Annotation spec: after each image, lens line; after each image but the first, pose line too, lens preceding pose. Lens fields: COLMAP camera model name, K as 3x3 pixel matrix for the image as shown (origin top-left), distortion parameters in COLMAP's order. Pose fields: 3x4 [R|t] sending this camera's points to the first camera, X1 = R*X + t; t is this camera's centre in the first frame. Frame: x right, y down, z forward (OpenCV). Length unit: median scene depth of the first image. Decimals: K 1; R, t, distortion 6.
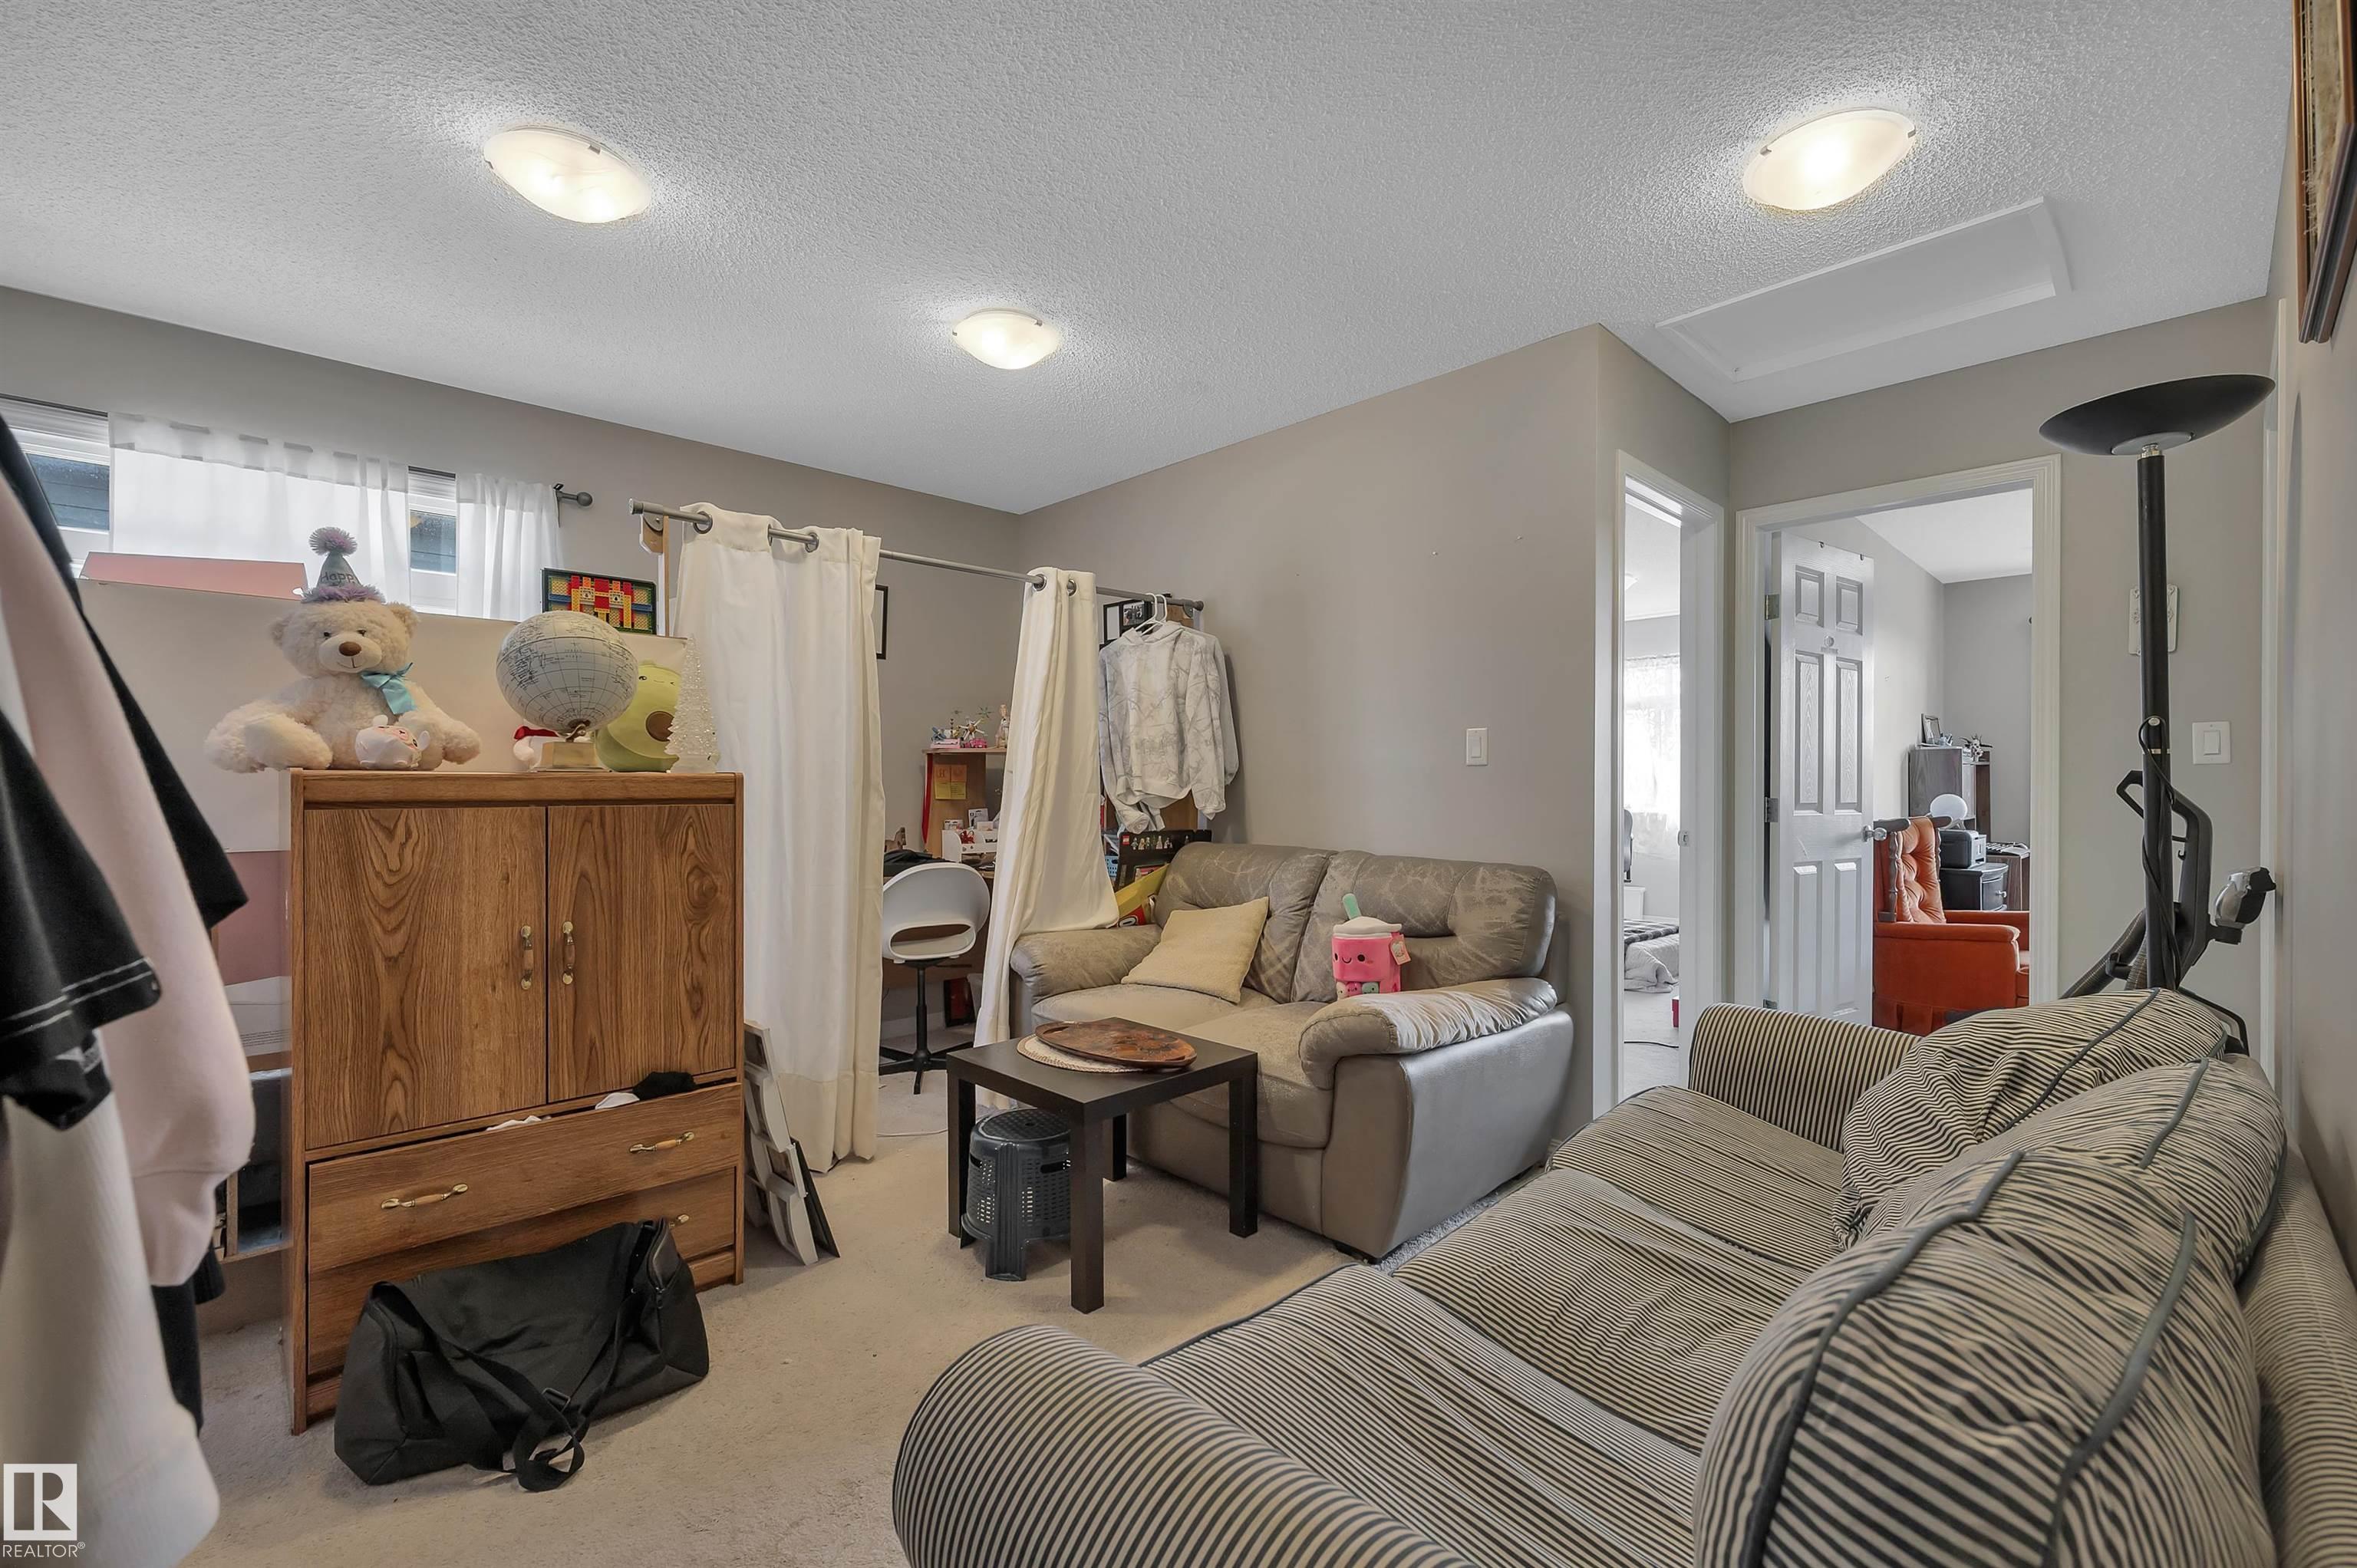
lens RADIAL K [[980.0, 0, 1180.9], [0, 980.0, 789.9], [0, 0, 1]] dist [-0.001556, -0.000121]
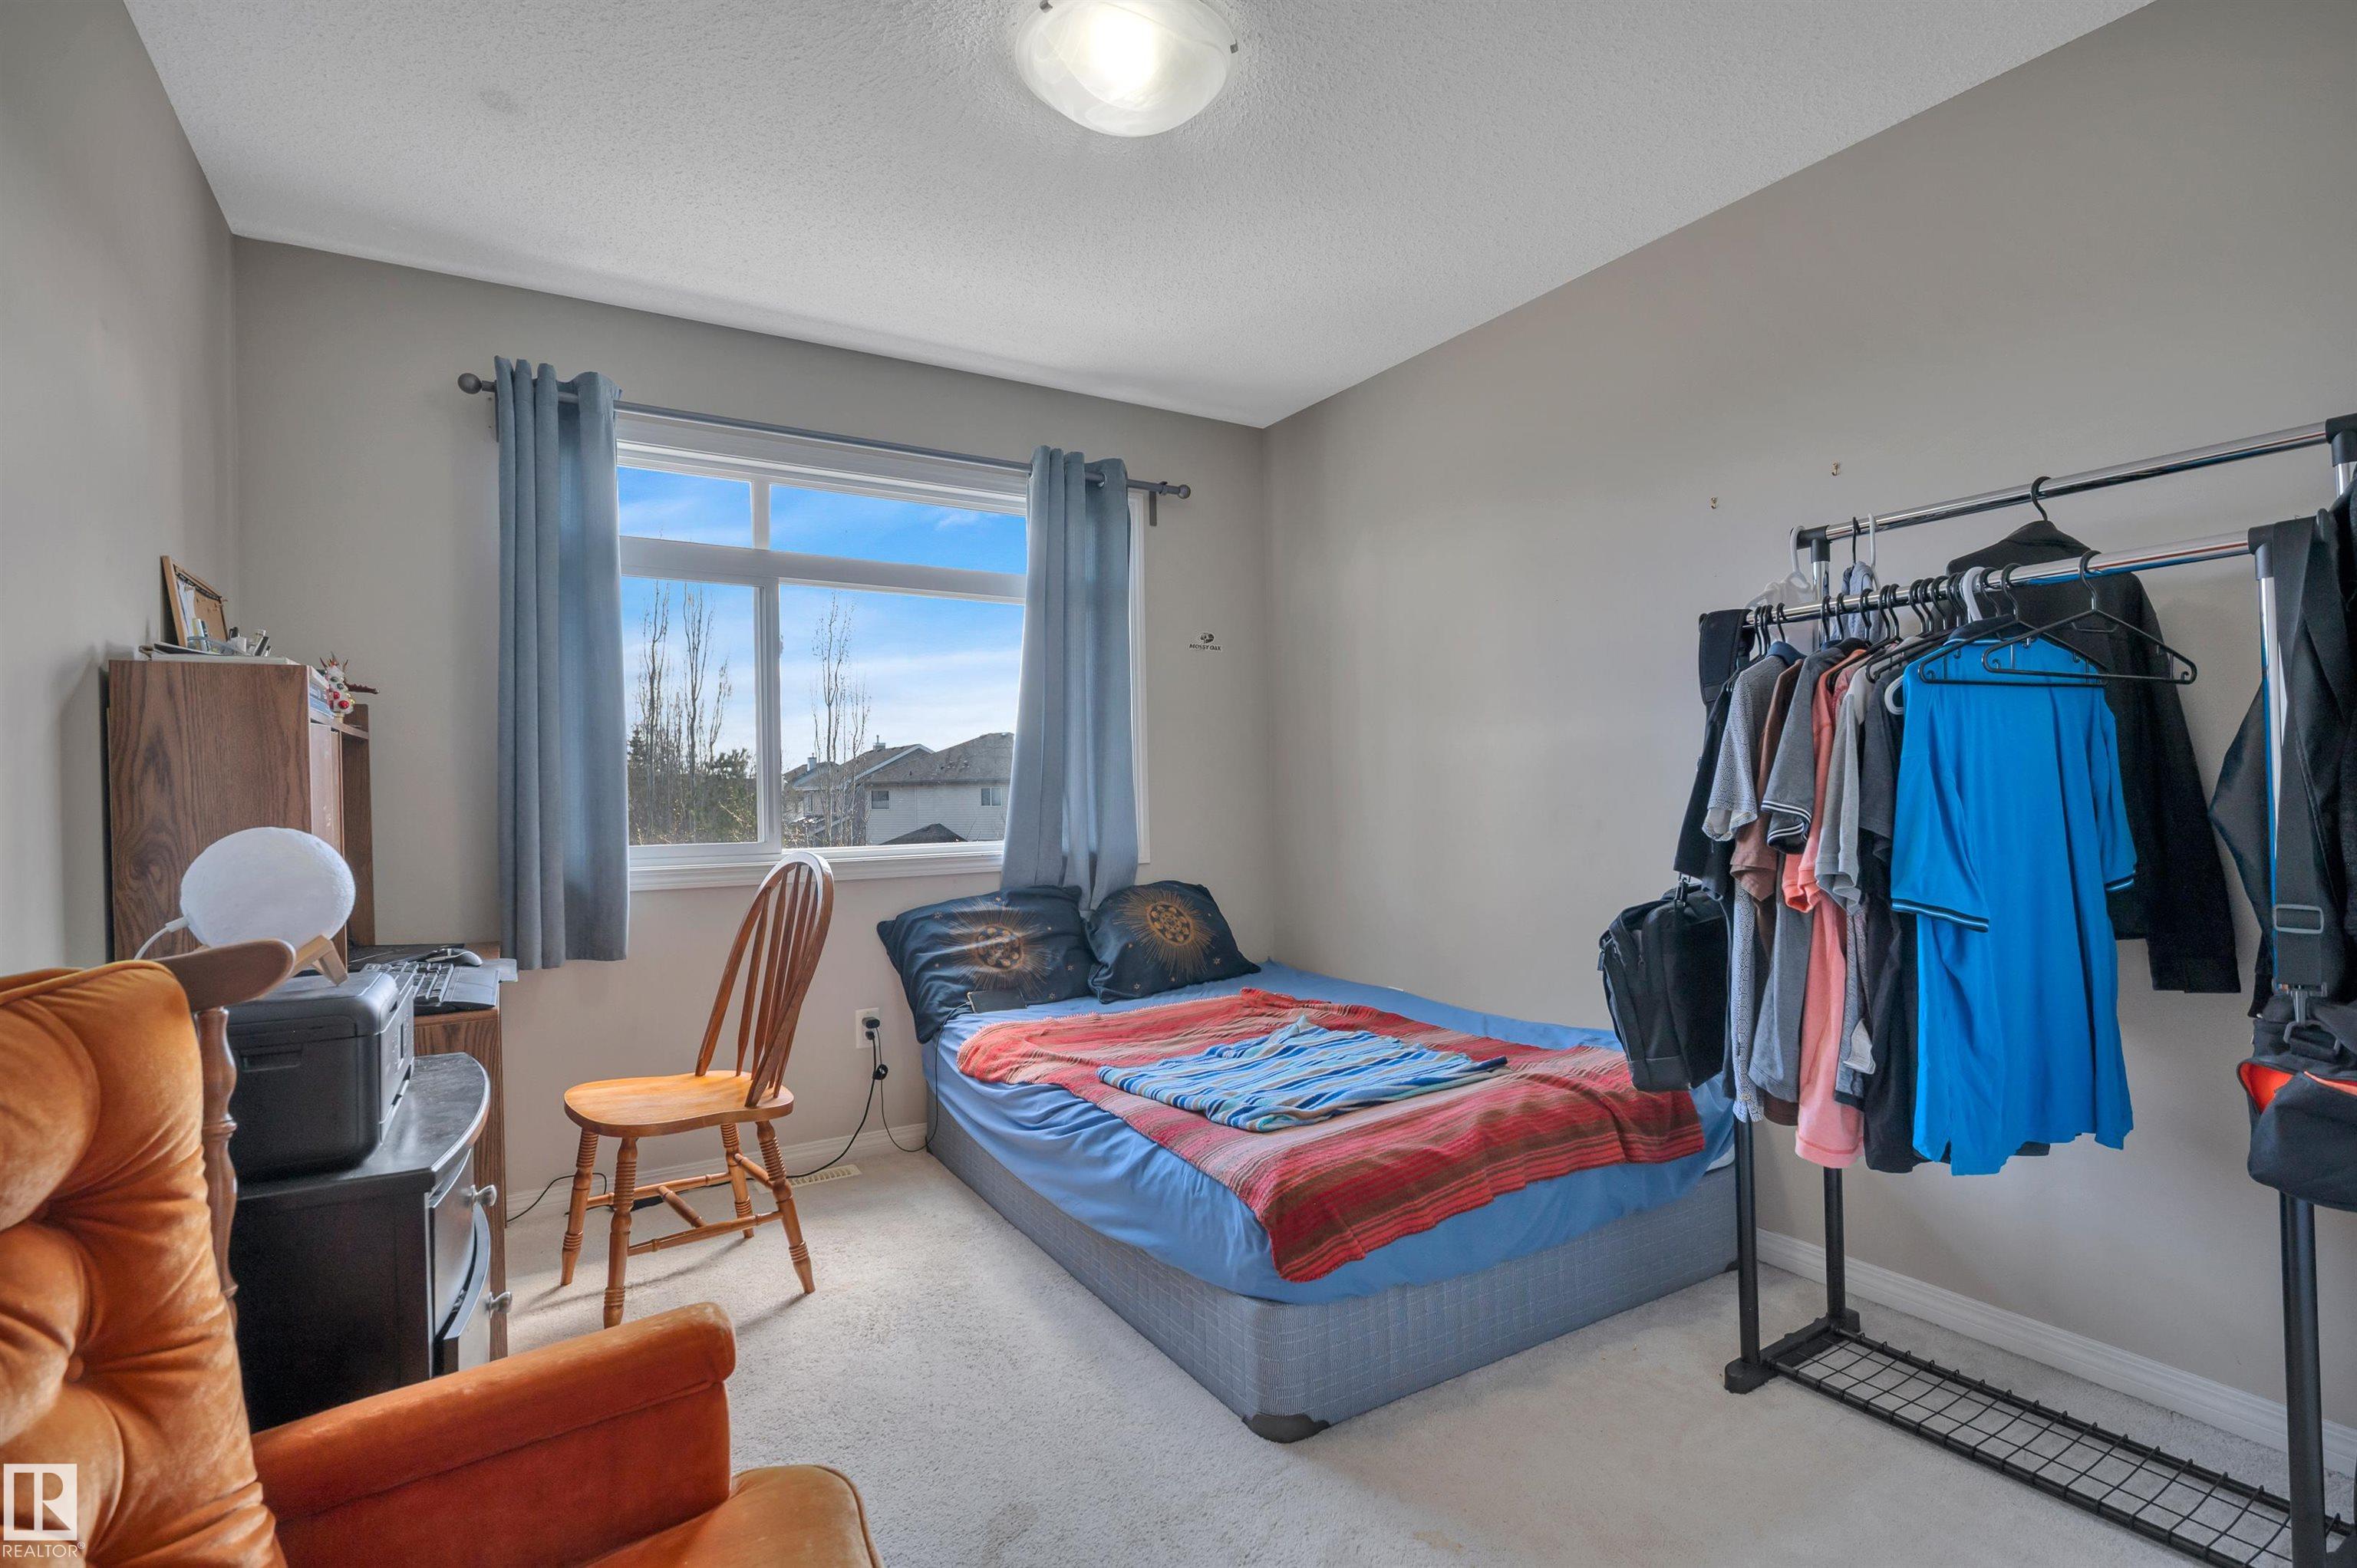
lens RADIAL K [[1071.4, 0, 1181.7], [0, 1071.4, 777.6], [0, 0, 1]] dist [0.000445, 0.000009]
pose [[0.192895, -0.008777, 0.981180, 0.921149], [0.024711, 0.999686, 0.004084, -0.007794], [-0.980908, 0.023458, 0.193051, 1.177758]]
